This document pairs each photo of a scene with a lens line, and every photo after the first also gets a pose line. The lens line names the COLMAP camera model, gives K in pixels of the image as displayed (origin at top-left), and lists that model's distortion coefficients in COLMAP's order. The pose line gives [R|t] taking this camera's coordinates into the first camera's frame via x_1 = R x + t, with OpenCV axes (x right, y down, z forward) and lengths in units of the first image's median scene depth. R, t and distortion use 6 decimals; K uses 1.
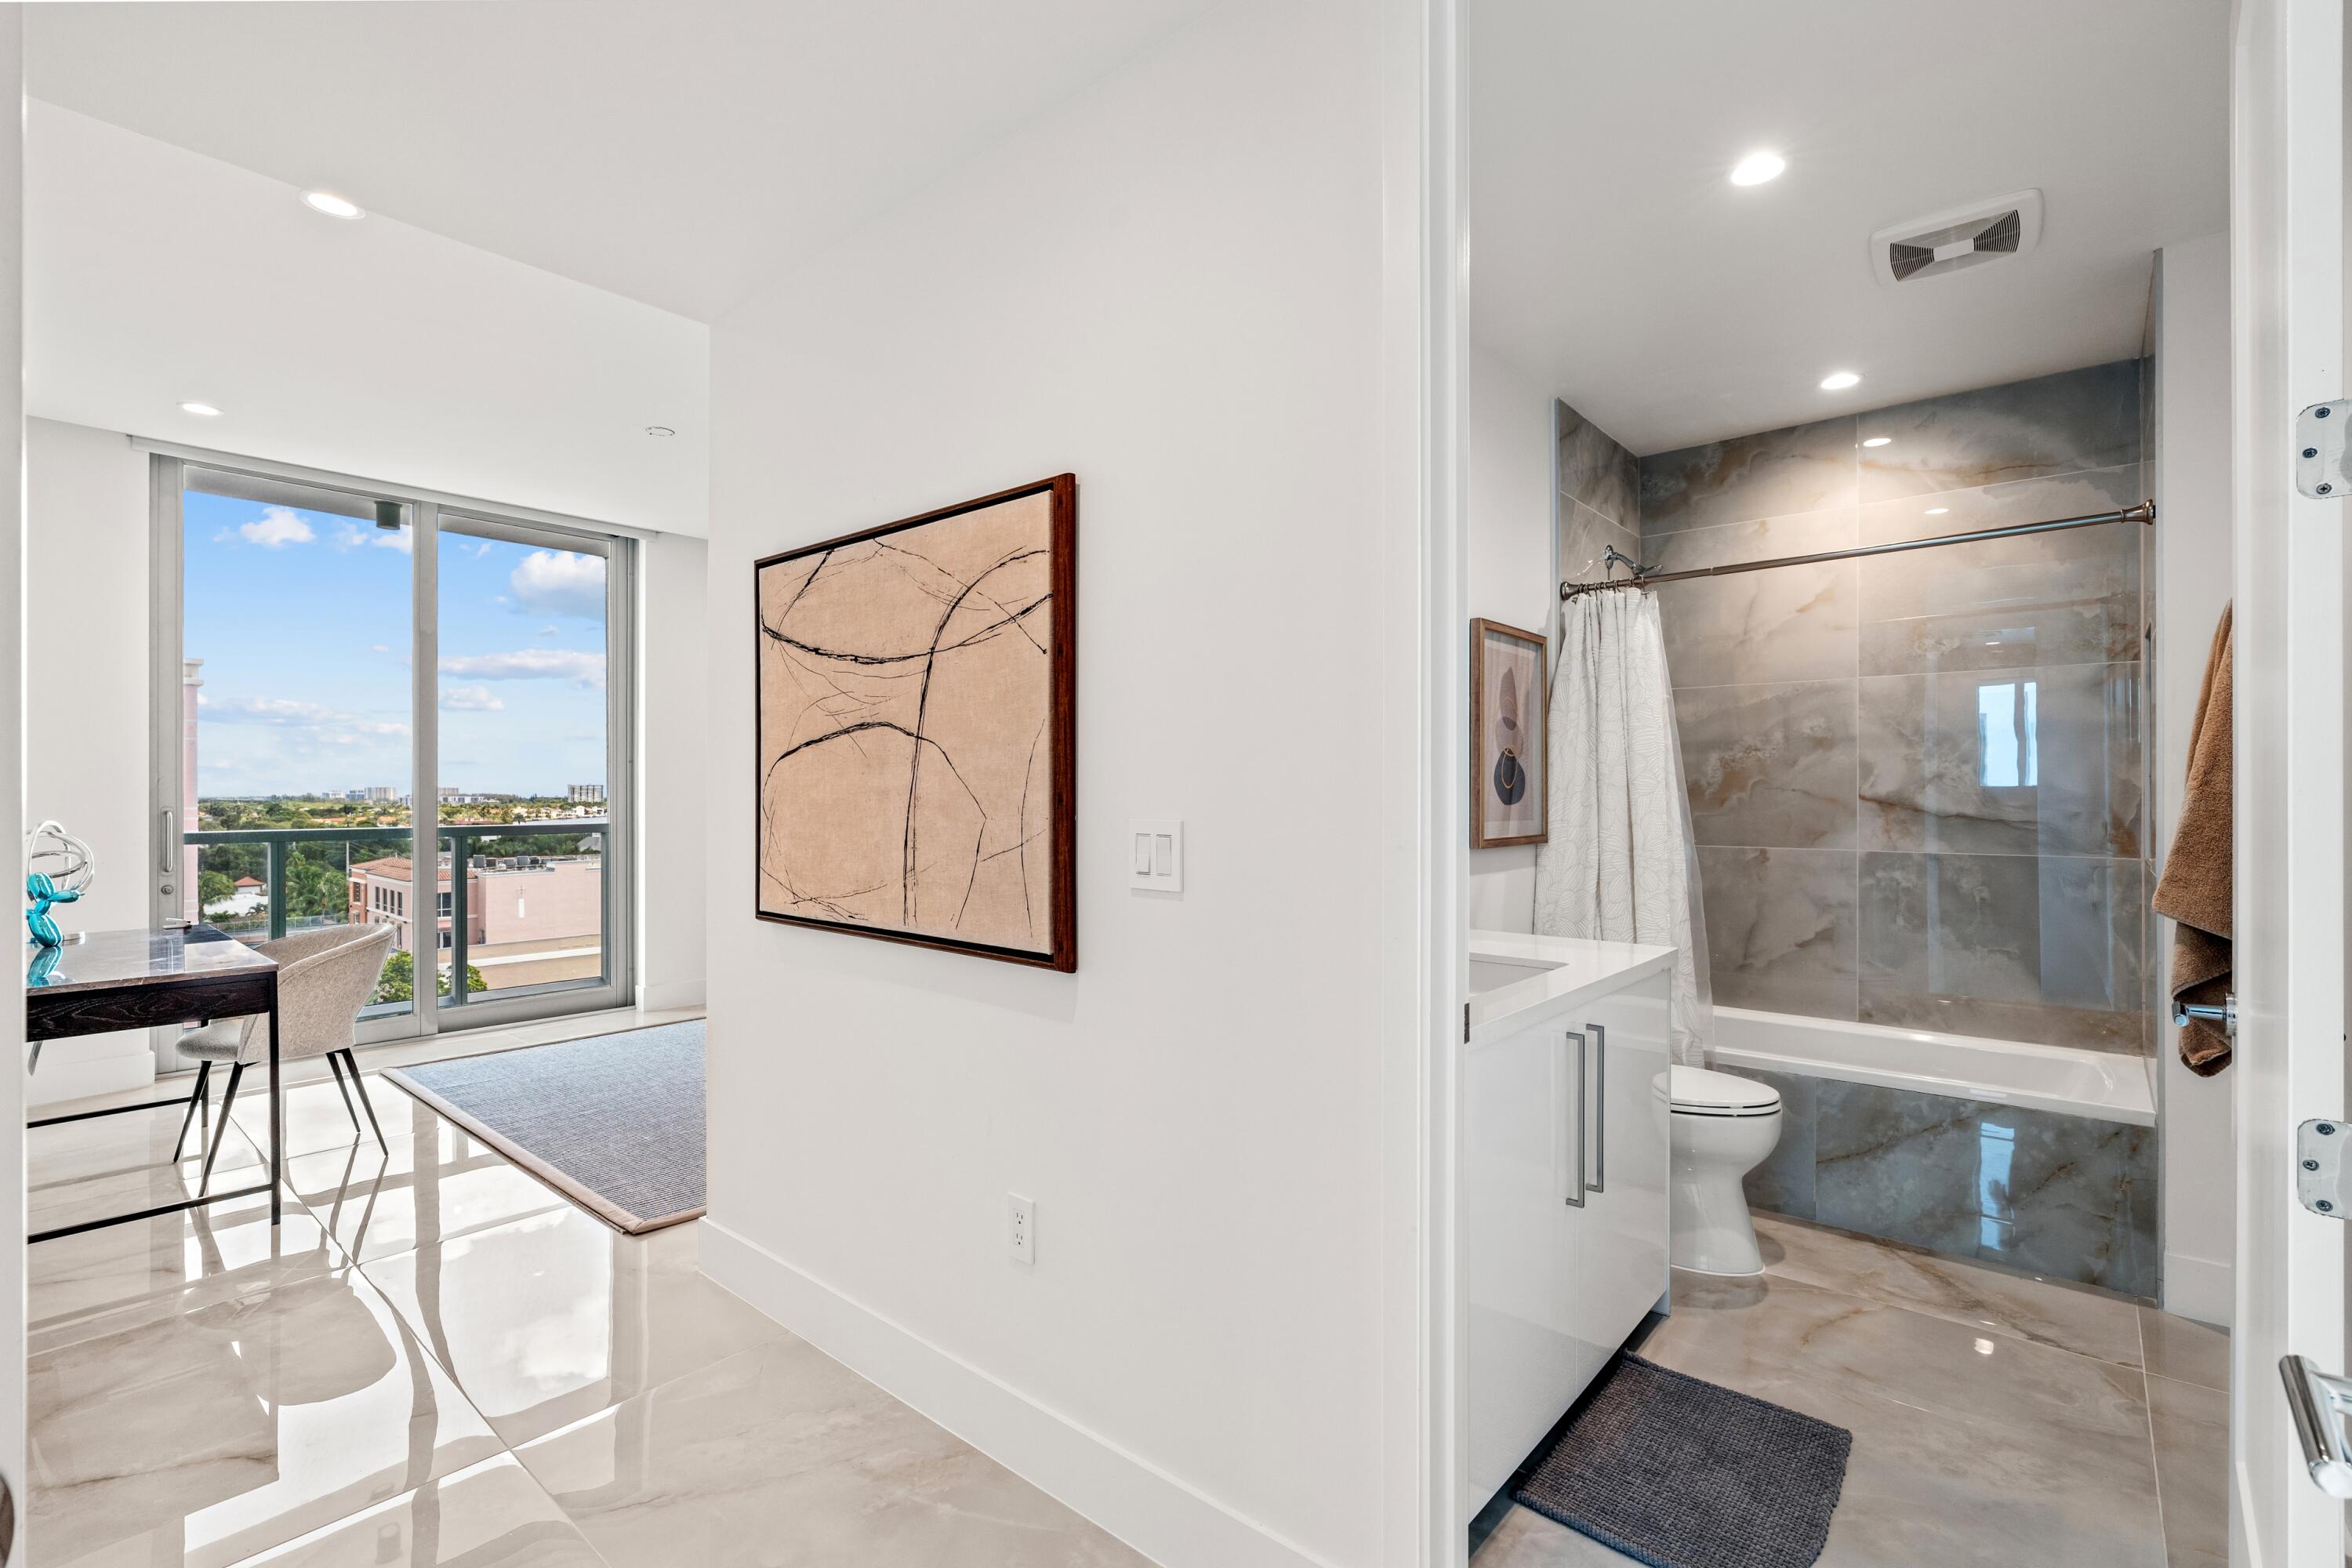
lens RADIAL K [[1059.2, 0, 1176.0], [0, 1059.2, 784.0], [0, 0, 1]] dist [-0.003343, 0.000633]
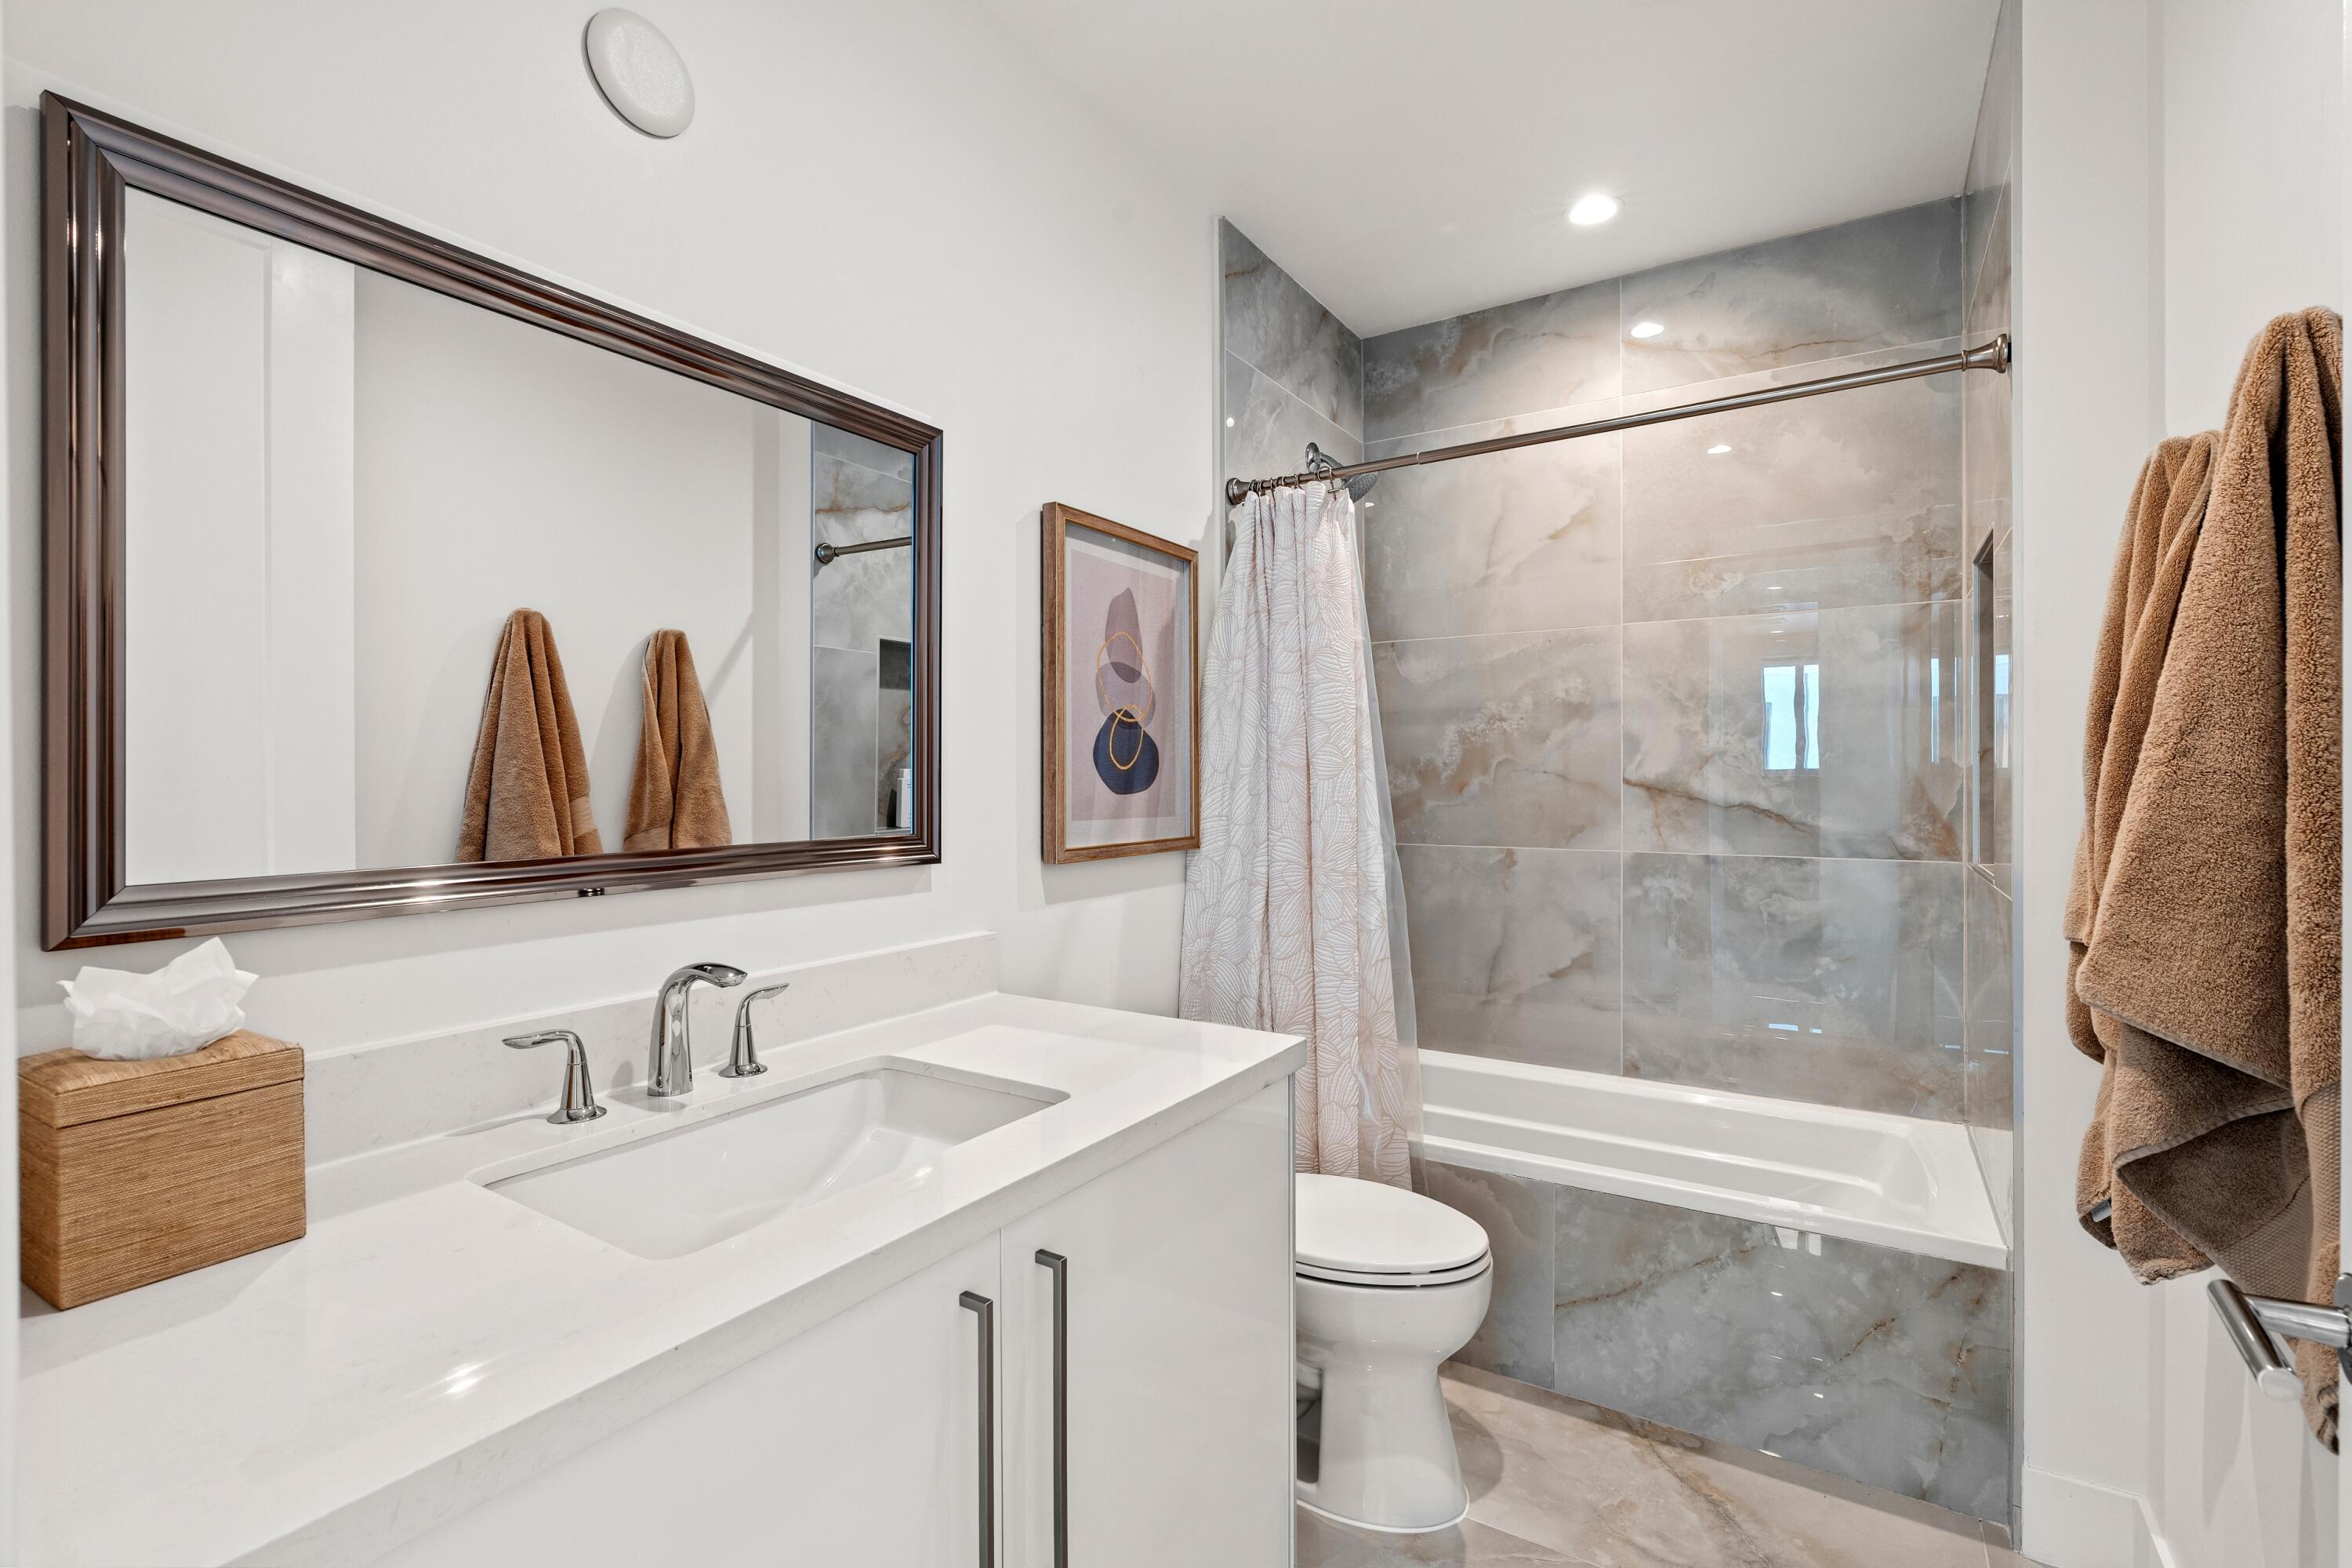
lens RADIAL K [[1055.3, 0, 1176.7], [0, 1055.3, 772.5], [0, 0, 1]] dist [-0.005588, 0.000211]
pose [[0.989778, -0.001969, 0.142604, 0.237886], [0.001497, 0.999993, 0.003422, 0.003299], [-0.142610, -0.003174, 0.989774, 0.319531]]
